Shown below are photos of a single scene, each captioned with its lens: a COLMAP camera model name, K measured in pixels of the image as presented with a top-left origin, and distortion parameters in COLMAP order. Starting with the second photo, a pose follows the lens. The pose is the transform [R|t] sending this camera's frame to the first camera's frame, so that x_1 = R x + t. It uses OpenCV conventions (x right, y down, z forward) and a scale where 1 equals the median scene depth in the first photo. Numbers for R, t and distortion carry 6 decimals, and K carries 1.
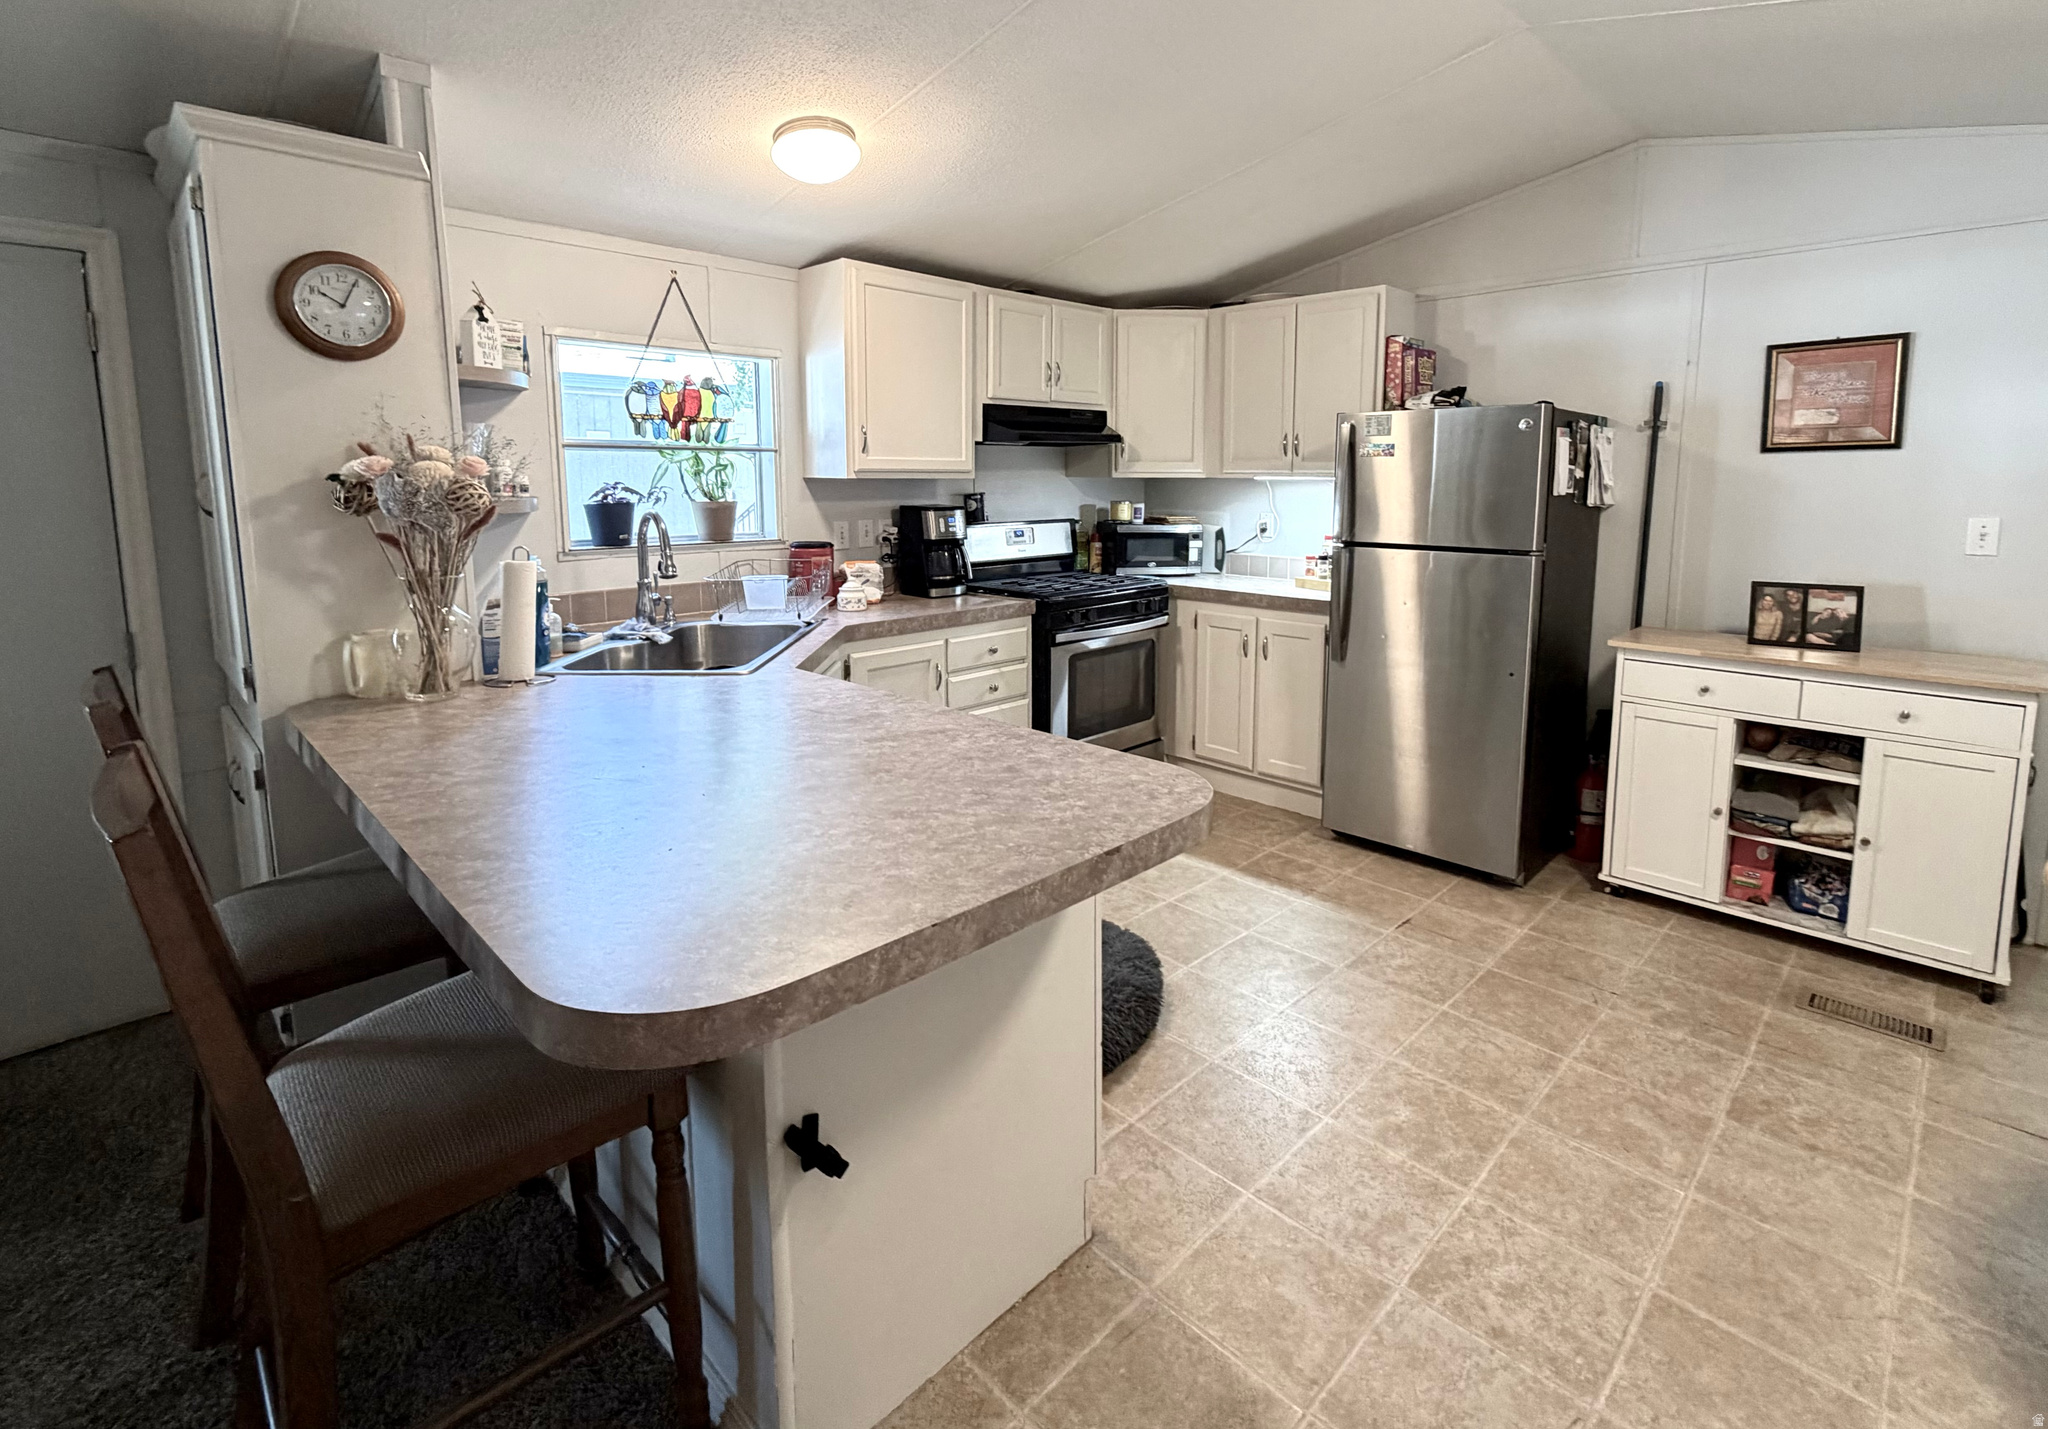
lens RADIAL K [[969.6, 0, 1041.5], [0, 969.6, 591.5], [0, 0, 1]] dist [0.000678, 0.000480]
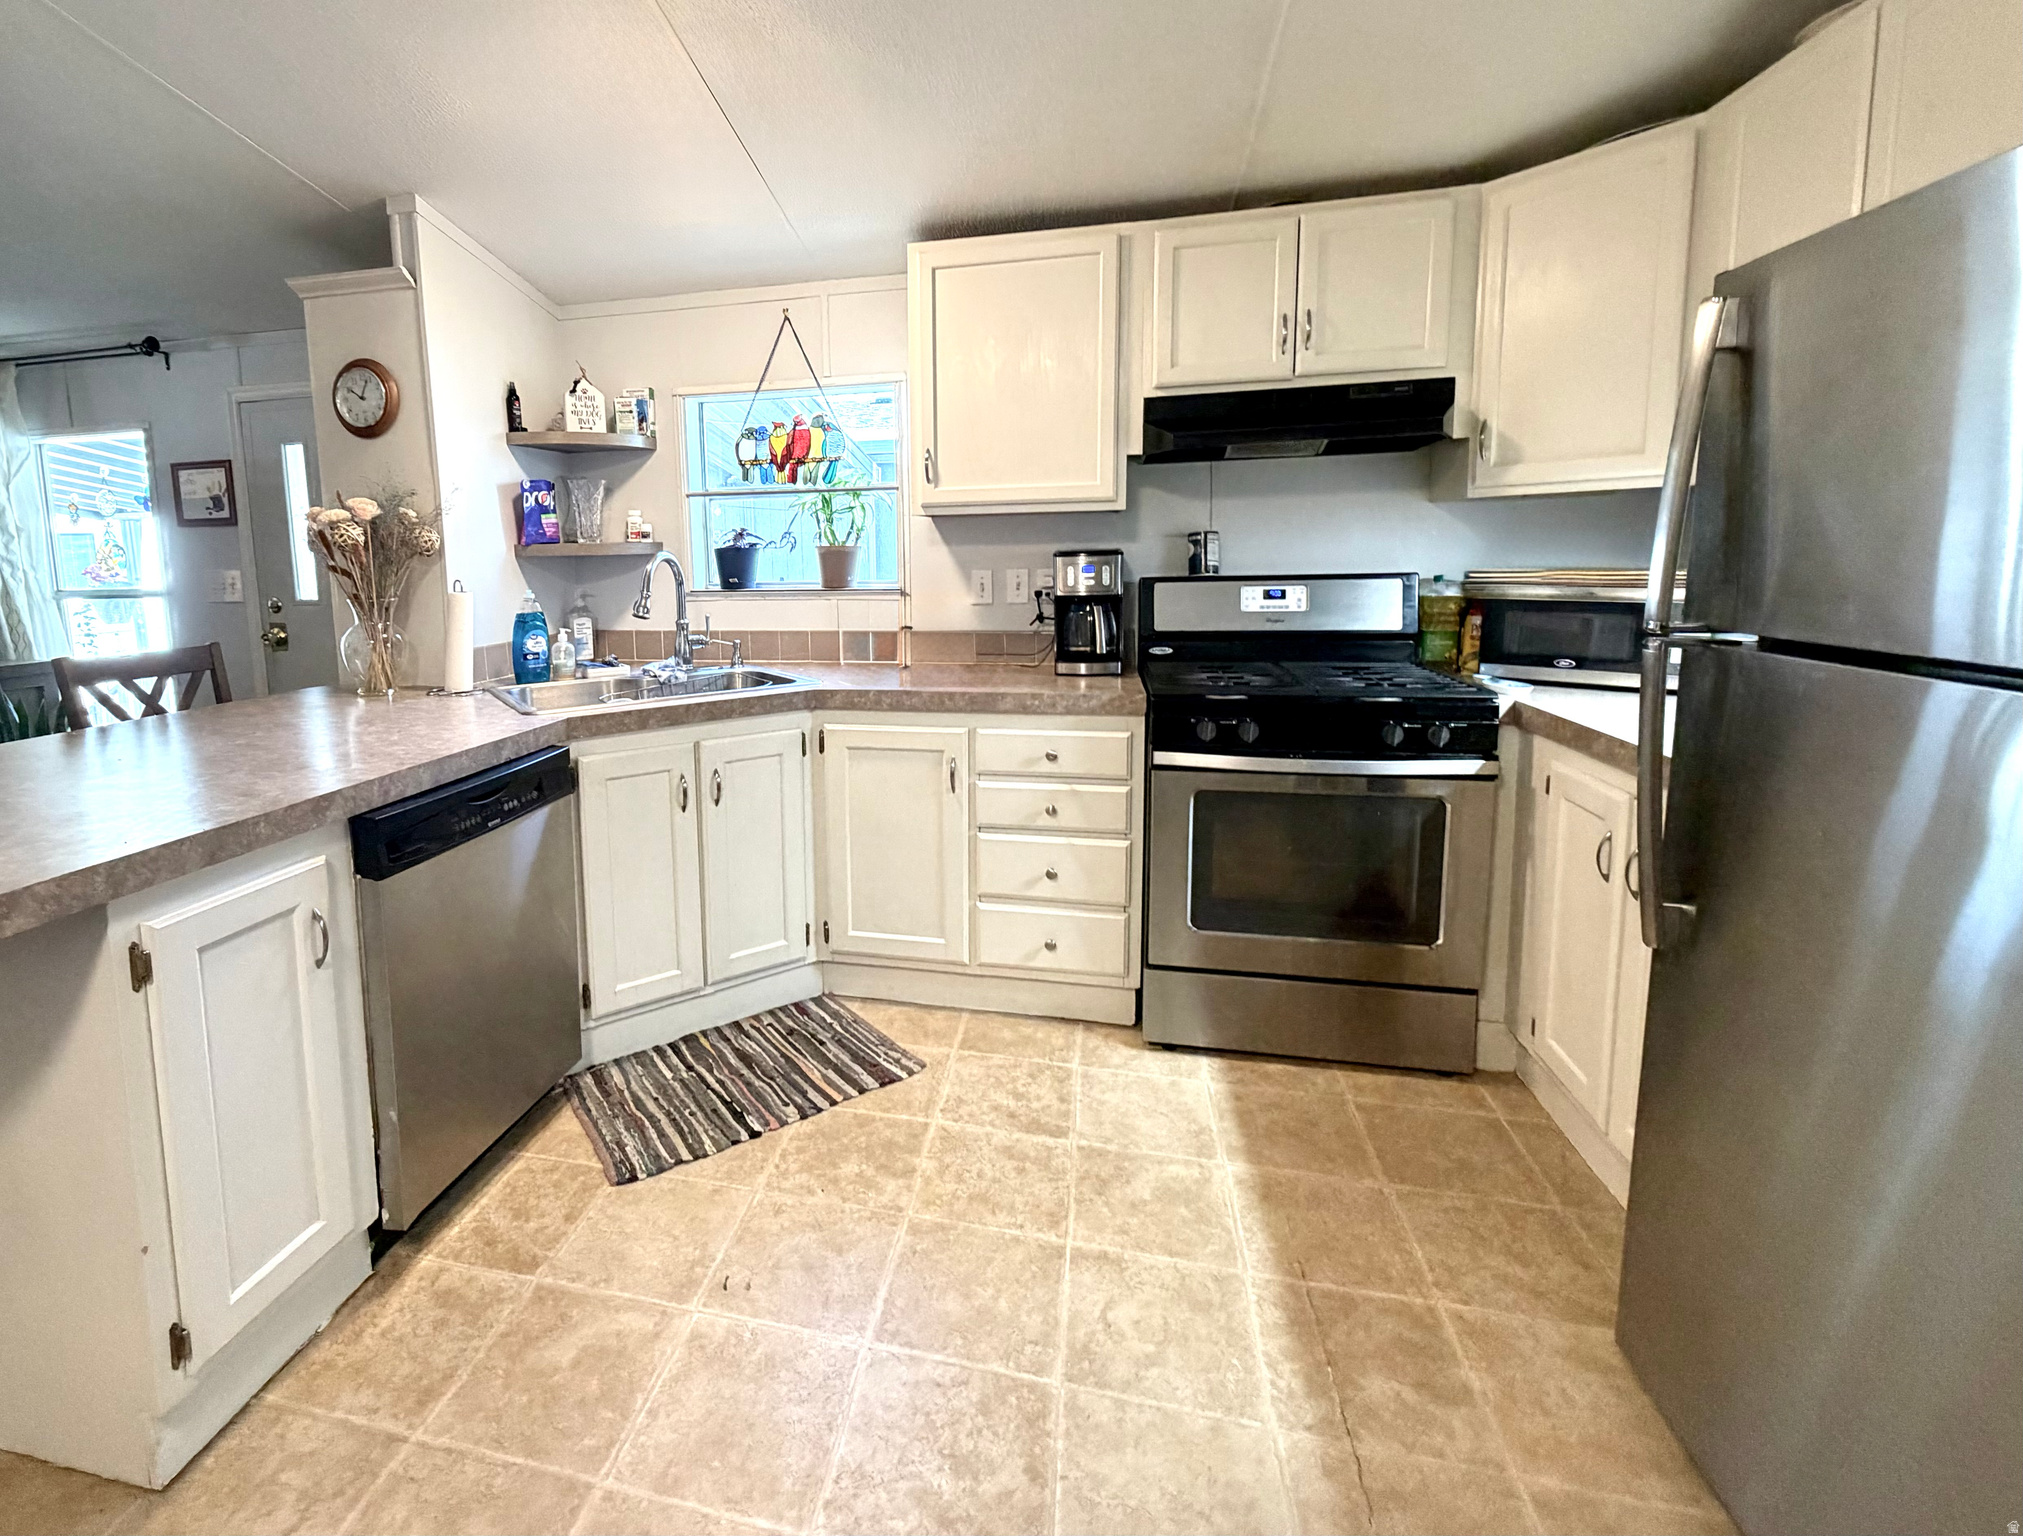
lens RADIAL K [[948.7, 0, 876.4], [0, 948.7, 662.4], [0, 0, 1]] dist [0.002887, 0.000498]
pose [[0.503732, 0.087545, -0.859413, 0.464646], [-0.081875, 0.995212, 0.053388, -0.032053], [0.859971, 0.043472, 0.508488, 0.547529]]
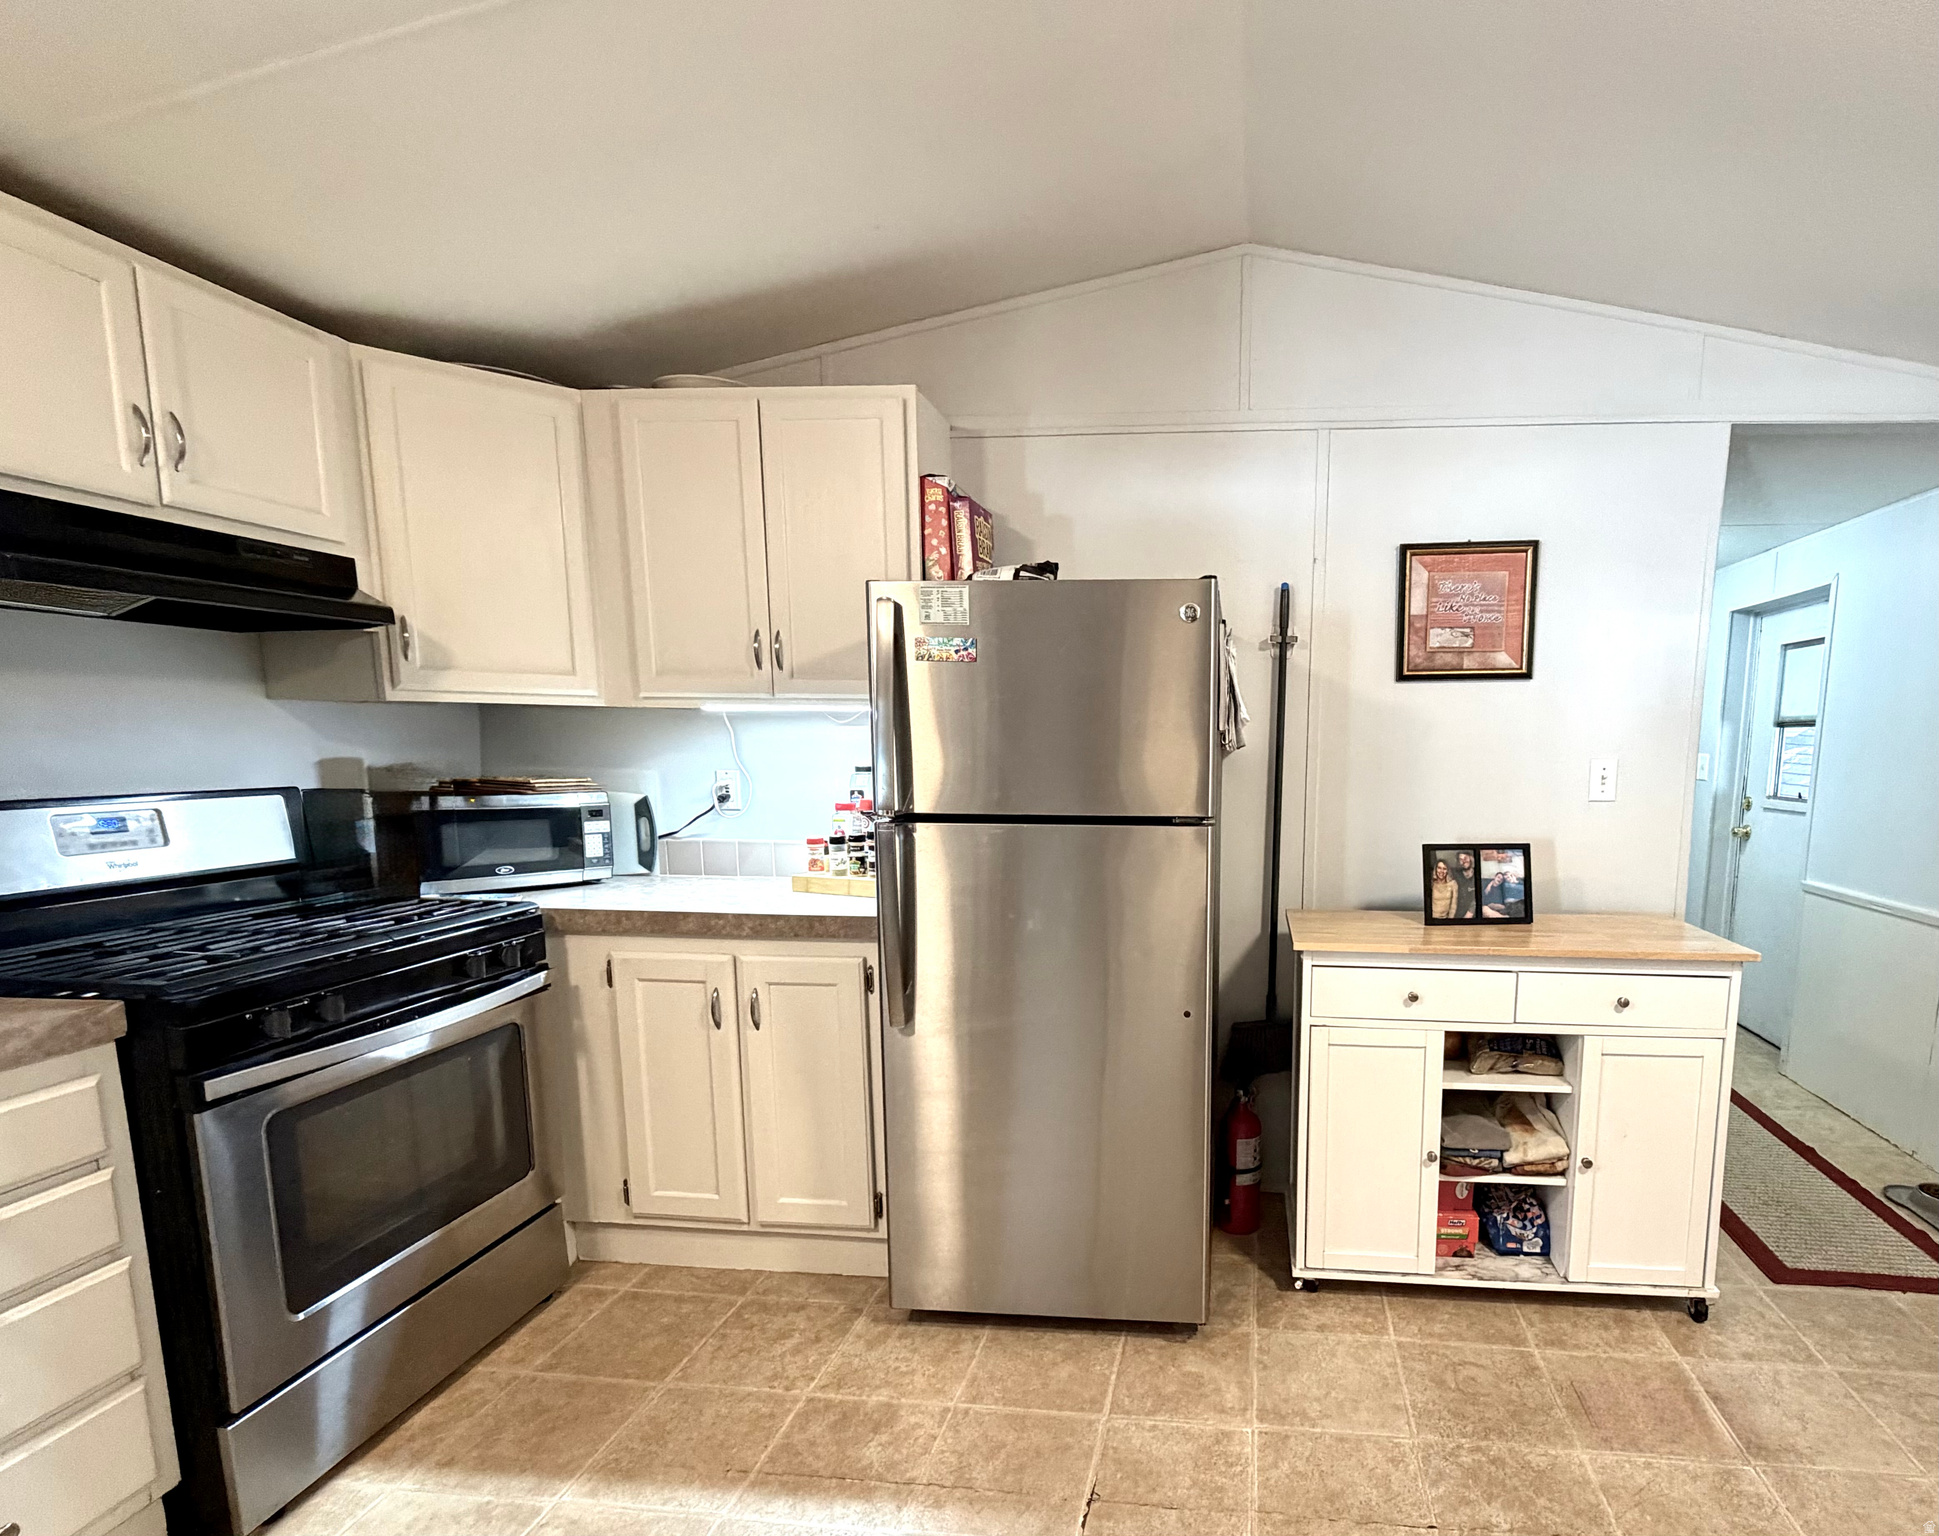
lens RADIAL K [[951.4, 0, 1166.8], [0, 951.4, 874.6], [0, 0, 1]] dist [-0.001441, -0.000830]
pose [[0.770946, -0.081443, 0.631672, 0.082051], [0.069340, 0.996628, 0.043869, -0.029427], [-0.633115, 0.009979, 0.773993, 0.472046]]
